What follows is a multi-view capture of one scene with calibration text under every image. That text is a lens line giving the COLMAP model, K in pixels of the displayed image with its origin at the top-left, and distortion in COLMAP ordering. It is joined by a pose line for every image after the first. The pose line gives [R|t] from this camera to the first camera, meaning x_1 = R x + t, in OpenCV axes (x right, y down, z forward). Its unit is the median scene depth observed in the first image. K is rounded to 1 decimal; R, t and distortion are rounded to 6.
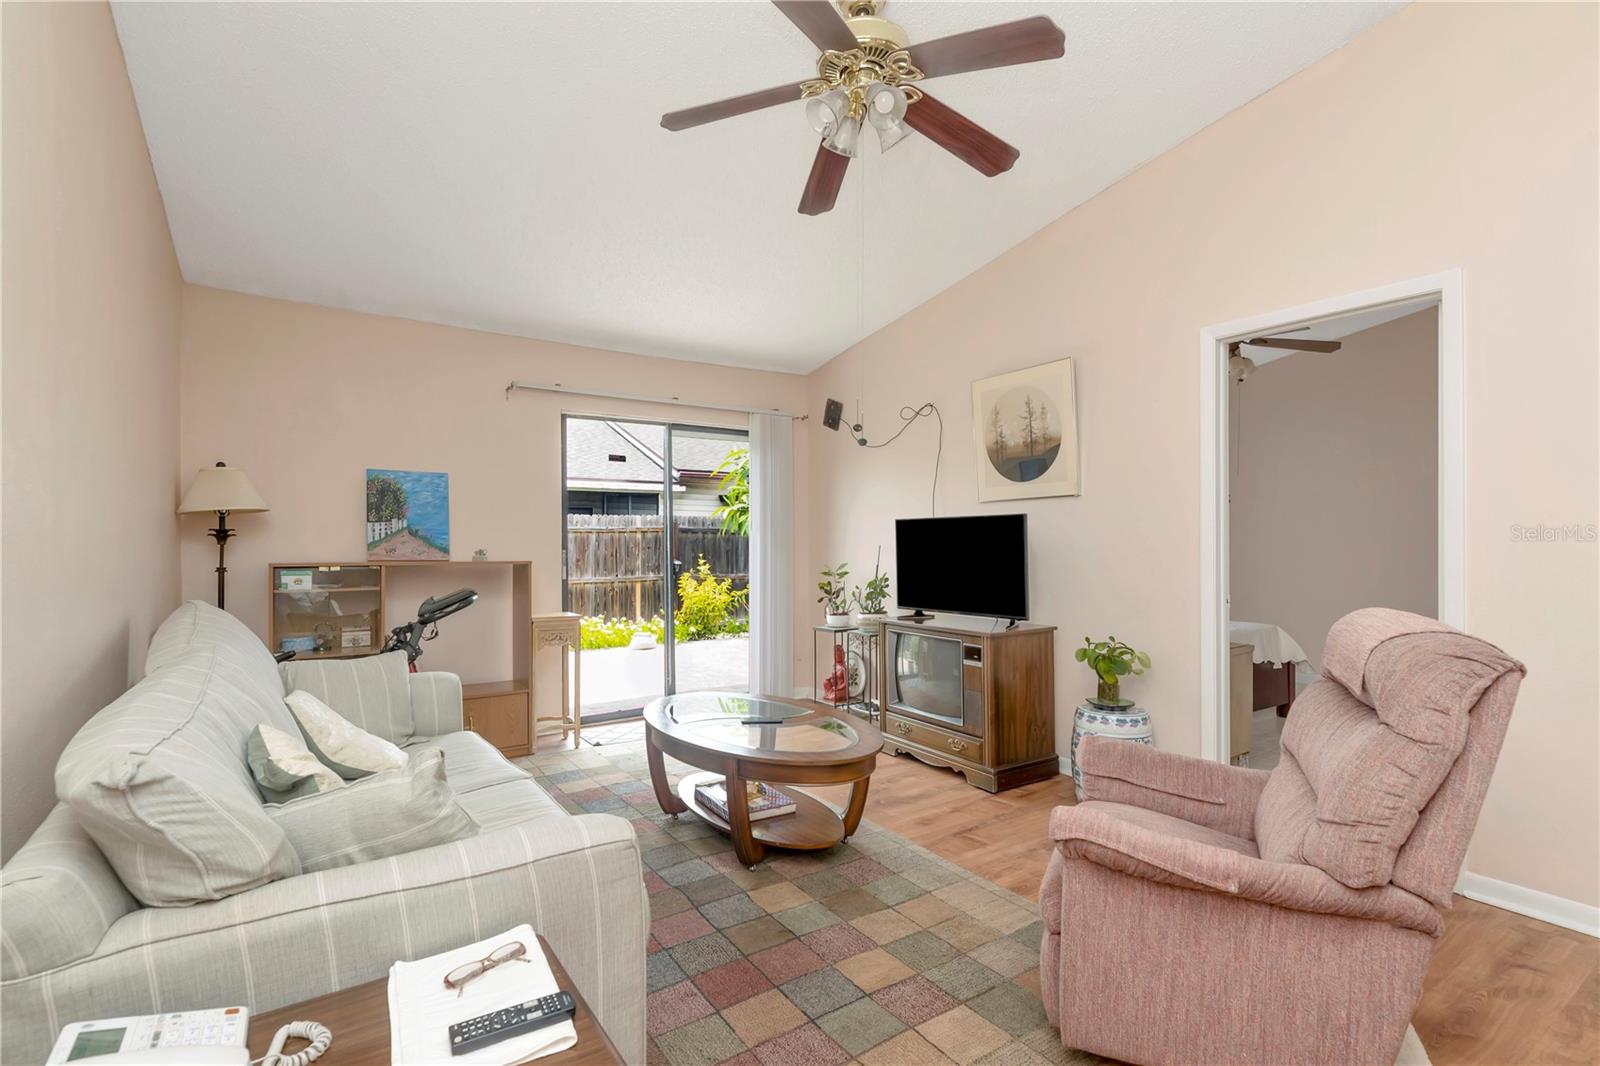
lens RADIAL K [[757.0, 0, 799.8], [0, 757.0, 543.5], [0, 0, 1]] dist [-0.000655, -0.000122]
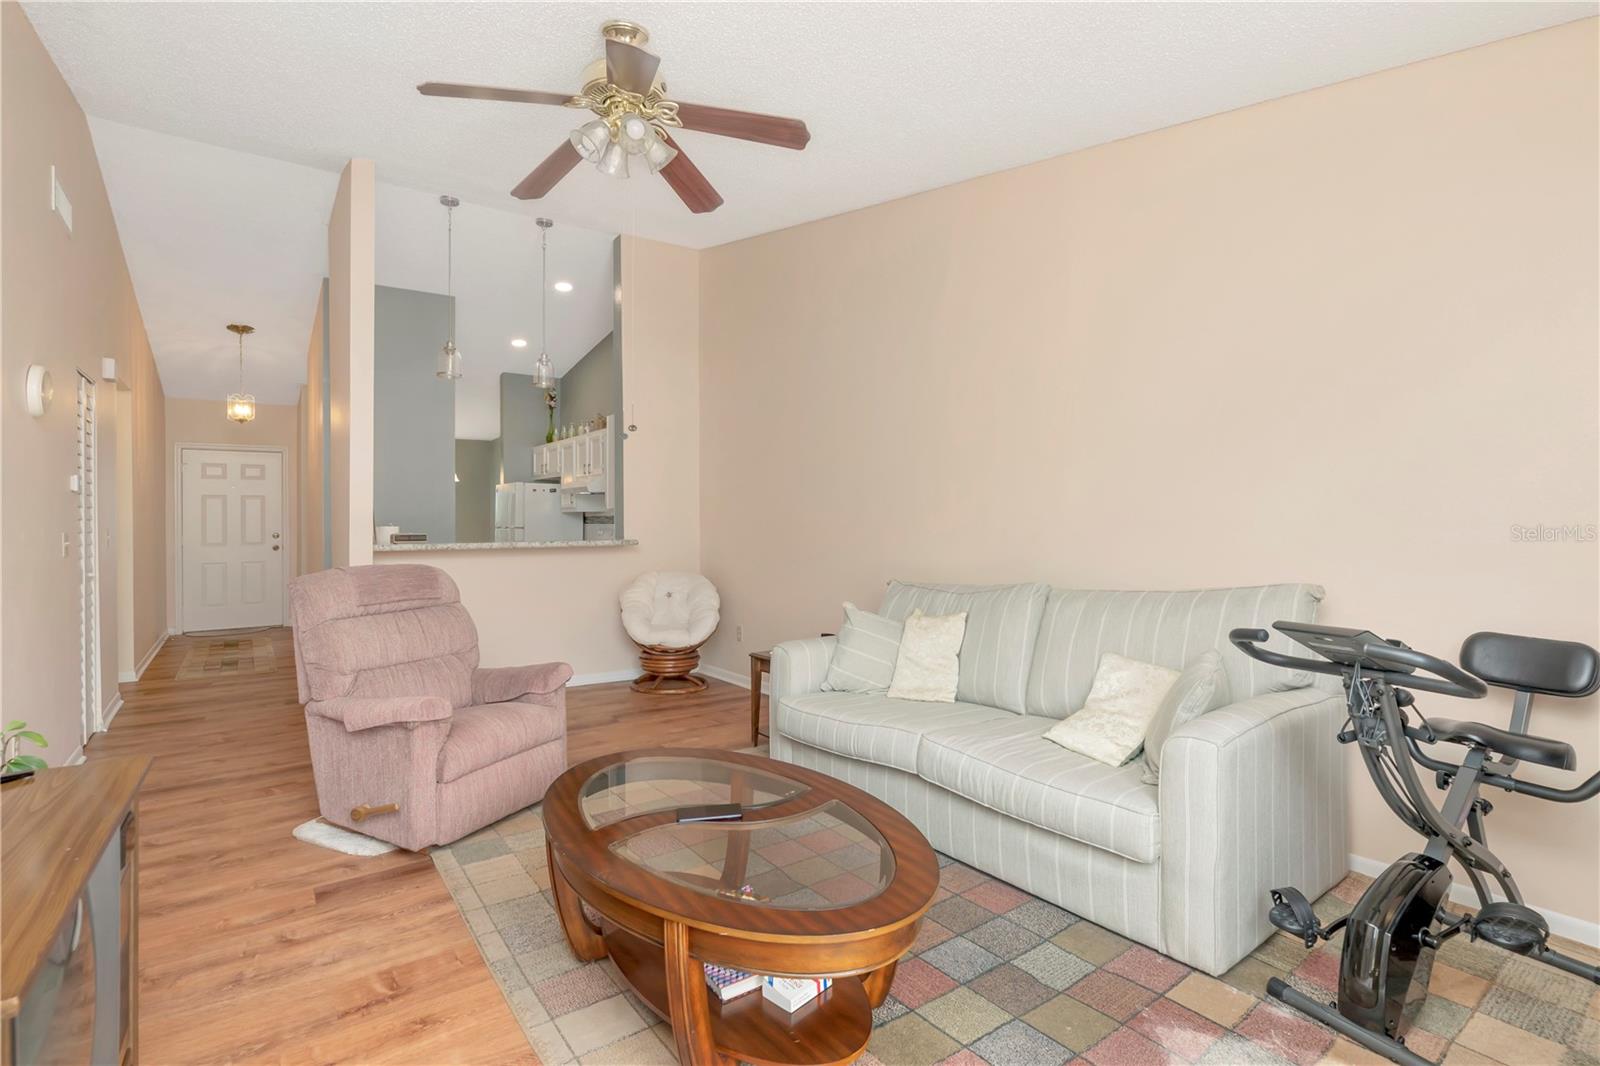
lens RADIAL K [[753.2, 0, 796.2], [0, 753.2, 519.4], [0, 0, 1]] dist [-0.000719, -0.000117]
pose [[-0.999629, -0.001078, -0.027202, -0.081984], [-0.001202, 0.999989, 0.004555, -0.012645], [0.027197, 0.004586, -0.999620, 1.276215]]
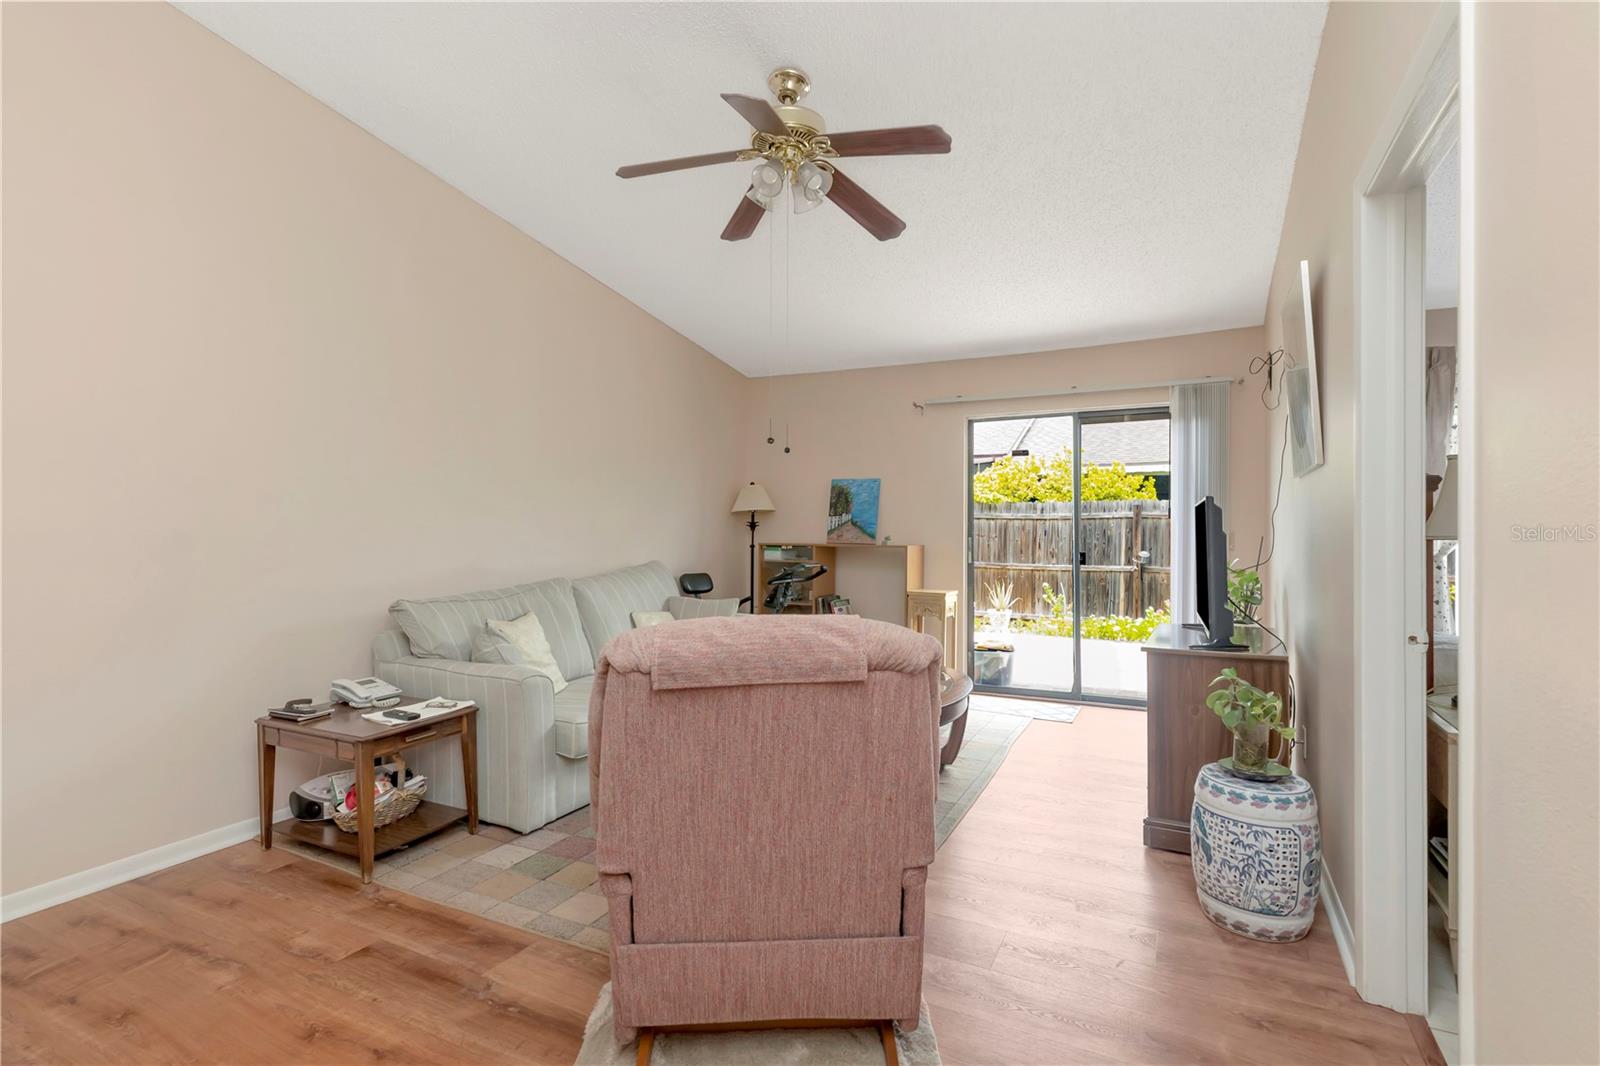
lens RADIAL K [[767.8, 0, 801.6], [0, 767.8, 538.6], [0, 0, 1]] dist [-0.004082, -0.000962]
pose [[0.477567, 0.017812, -0.878415, 0.726460], [-0.004338, 0.999830, 0.017915, -0.011862], [0.878585, -0.004746, 0.477563, 0.257988]]
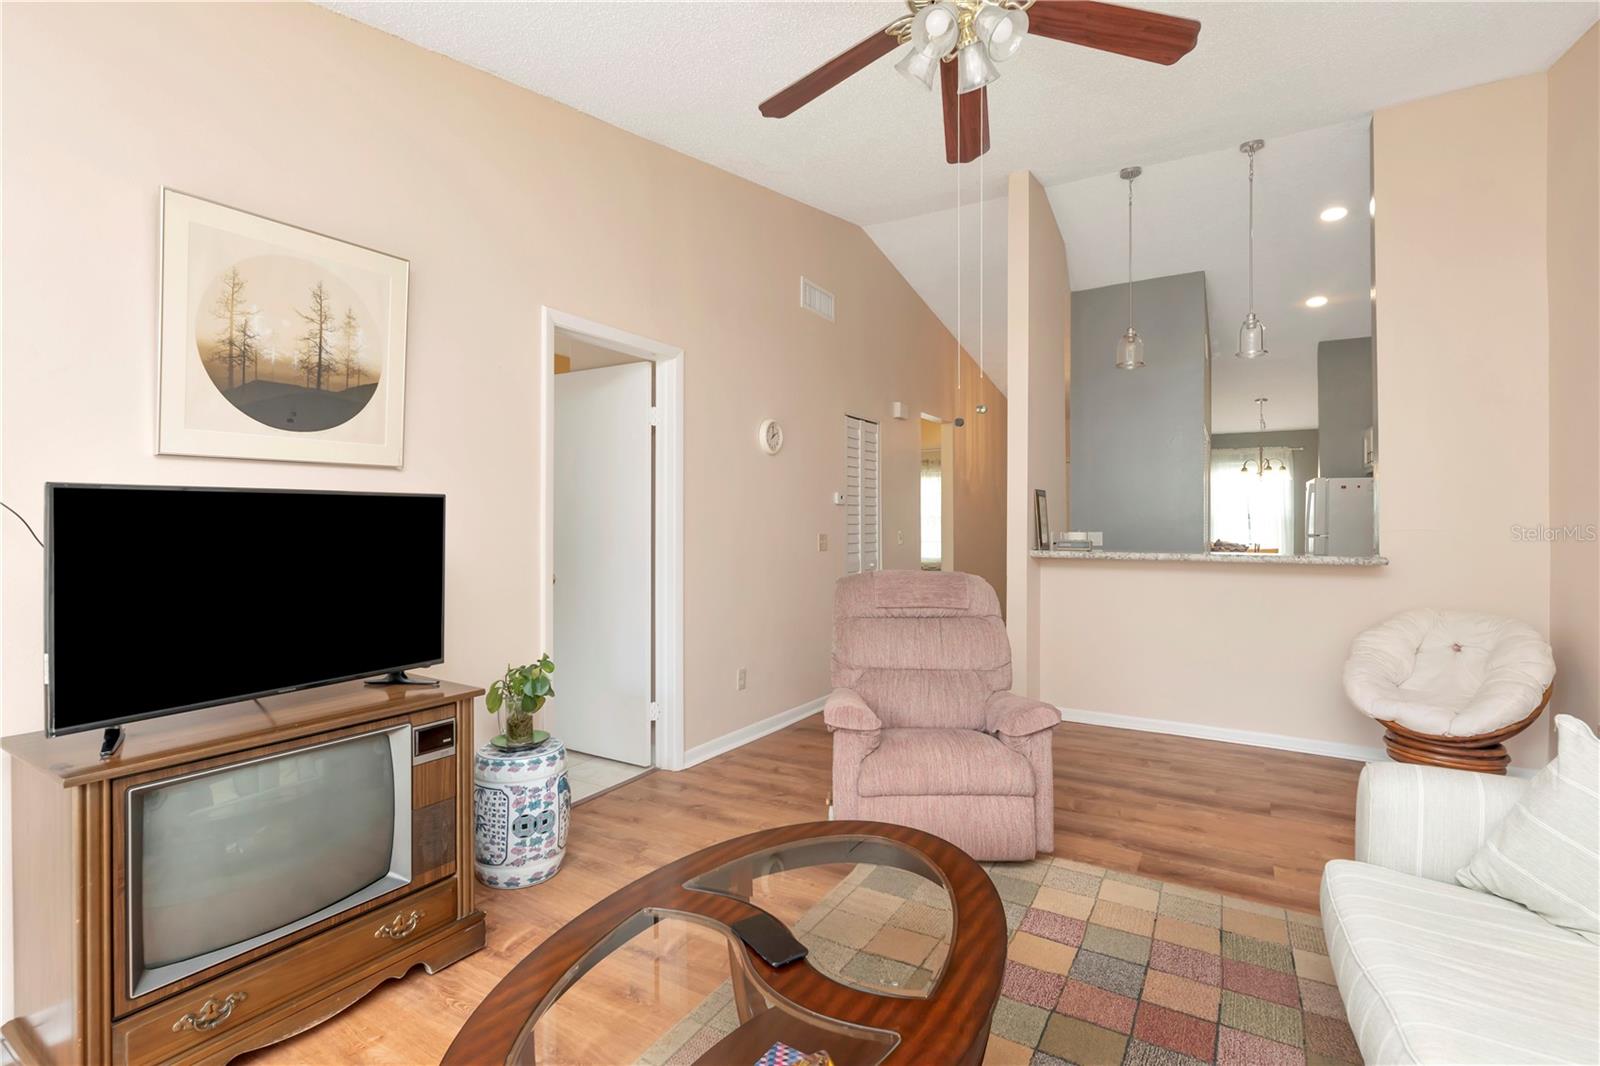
lens RADIAL K [[758.9, 0, 799.7], [0, 758.9, 521.7], [0, 0, 1]] dist [-0.002999, -0.000485]
pose [[-0.426345, -0.002487, 0.904557, -0.370602], [0.002386, 0.999990, 0.003874, -0.017730], [-0.904558, 0.003810, -0.426334, 0.925968]]
